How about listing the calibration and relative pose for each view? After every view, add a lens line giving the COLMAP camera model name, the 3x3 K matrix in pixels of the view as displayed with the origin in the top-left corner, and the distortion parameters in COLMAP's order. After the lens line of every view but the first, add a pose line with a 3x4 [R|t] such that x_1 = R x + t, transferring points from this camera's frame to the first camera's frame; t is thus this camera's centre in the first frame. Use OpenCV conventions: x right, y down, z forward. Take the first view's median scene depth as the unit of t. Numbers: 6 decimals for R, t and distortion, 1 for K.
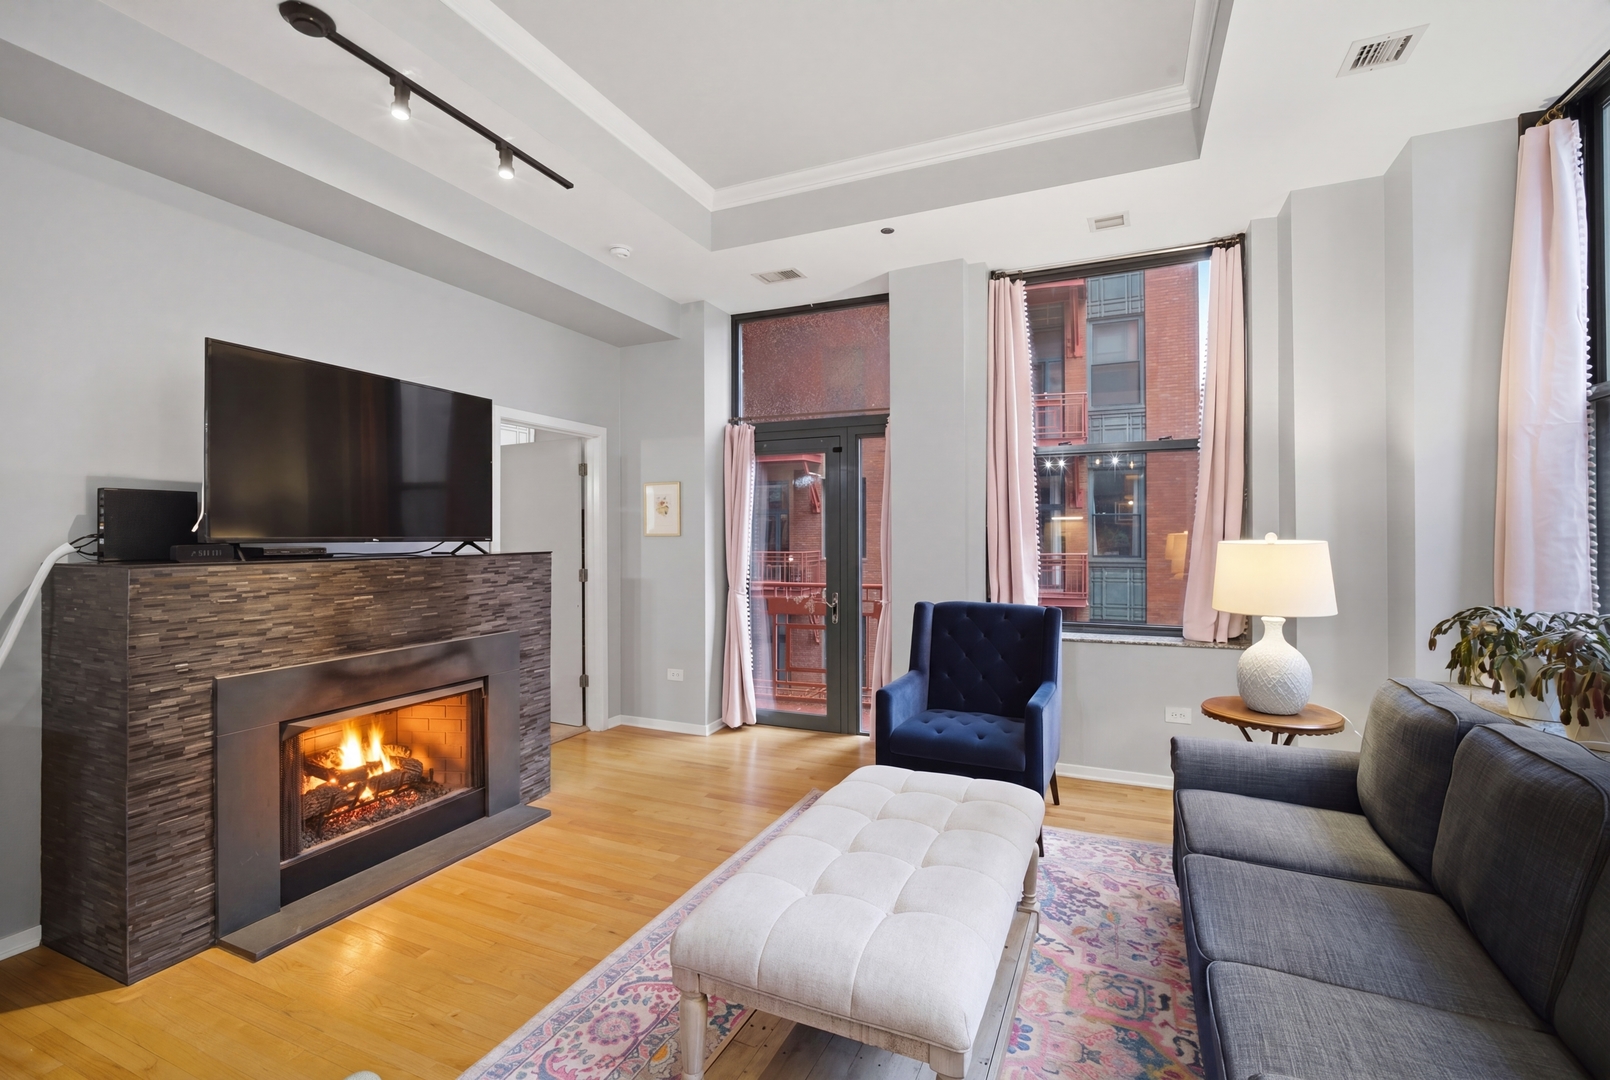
lens RADIAL K [[704.1, 0, 807.4], [0, 704.1, 534.5], [0, 0, 1]] dist [-0.005873, 0.000154]
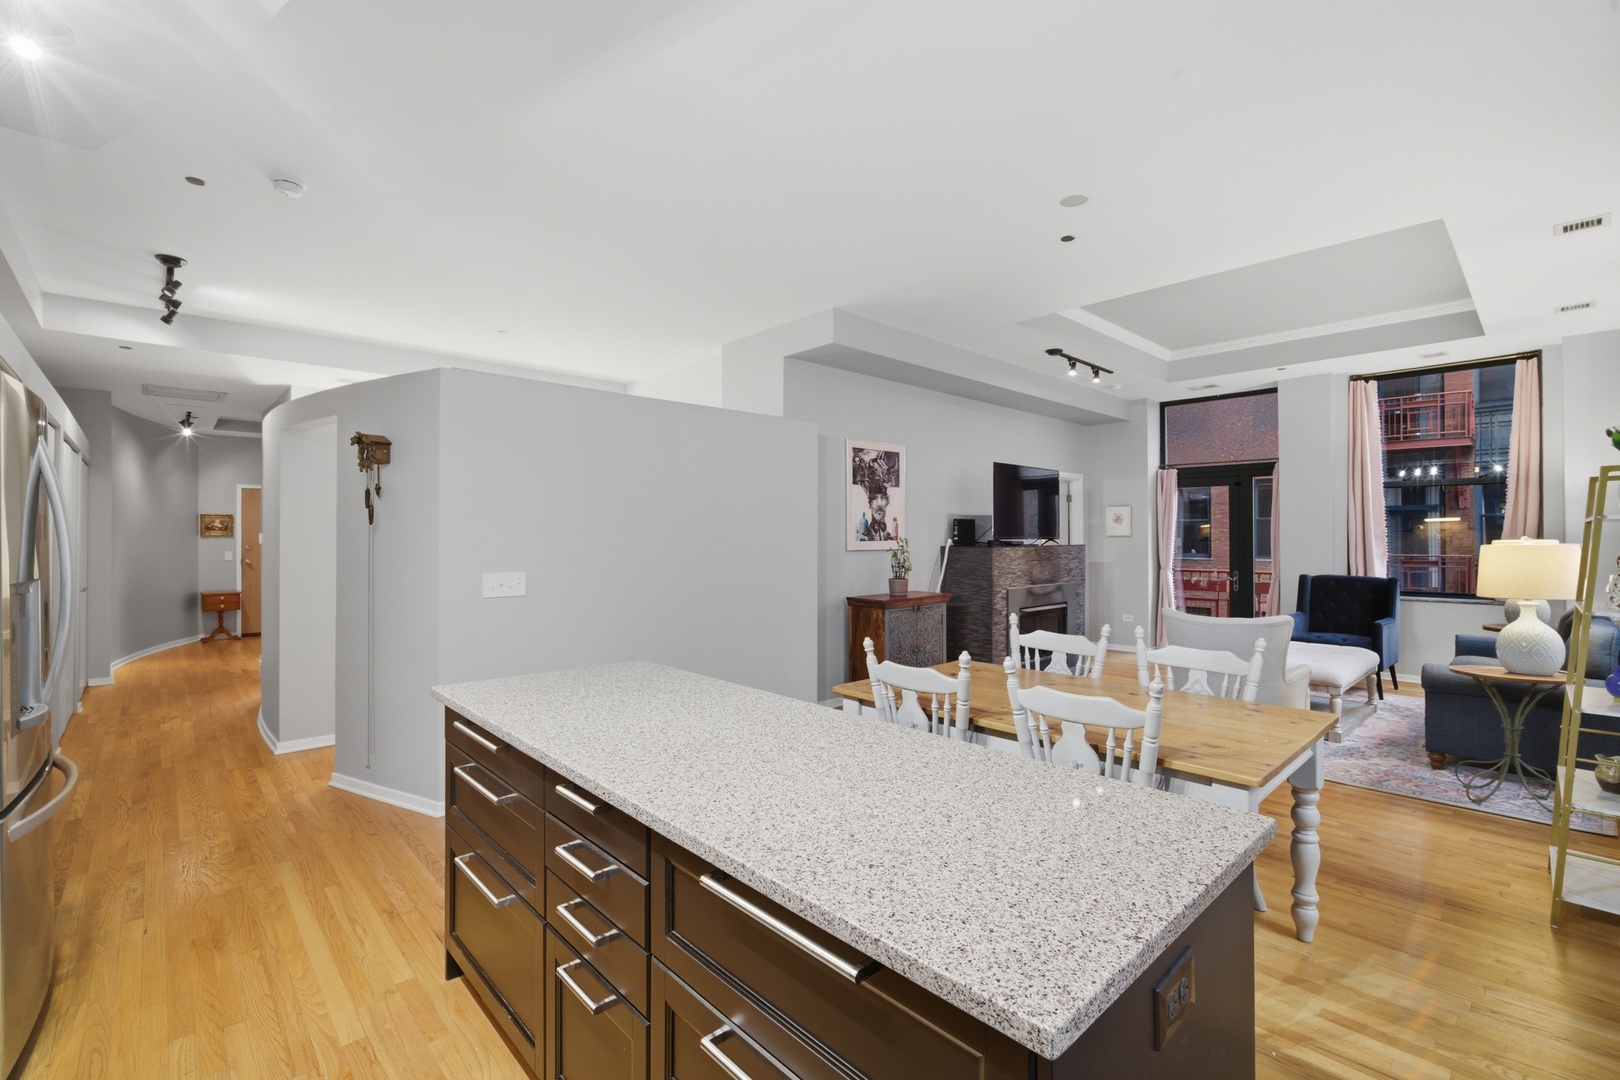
lens RADIAL K [[708.5, 0, 812.4], [0, 708.5, 534.4], [0, 0, 1]] dist [-0.005873, 0.000154]
pose [[0.921055, -0.000081, -0.389434, -0.286915], [-0.000239, 1.000000, -0.000773, -0.002683], [0.389433, 0.000805, 0.921054, -1.128378]]
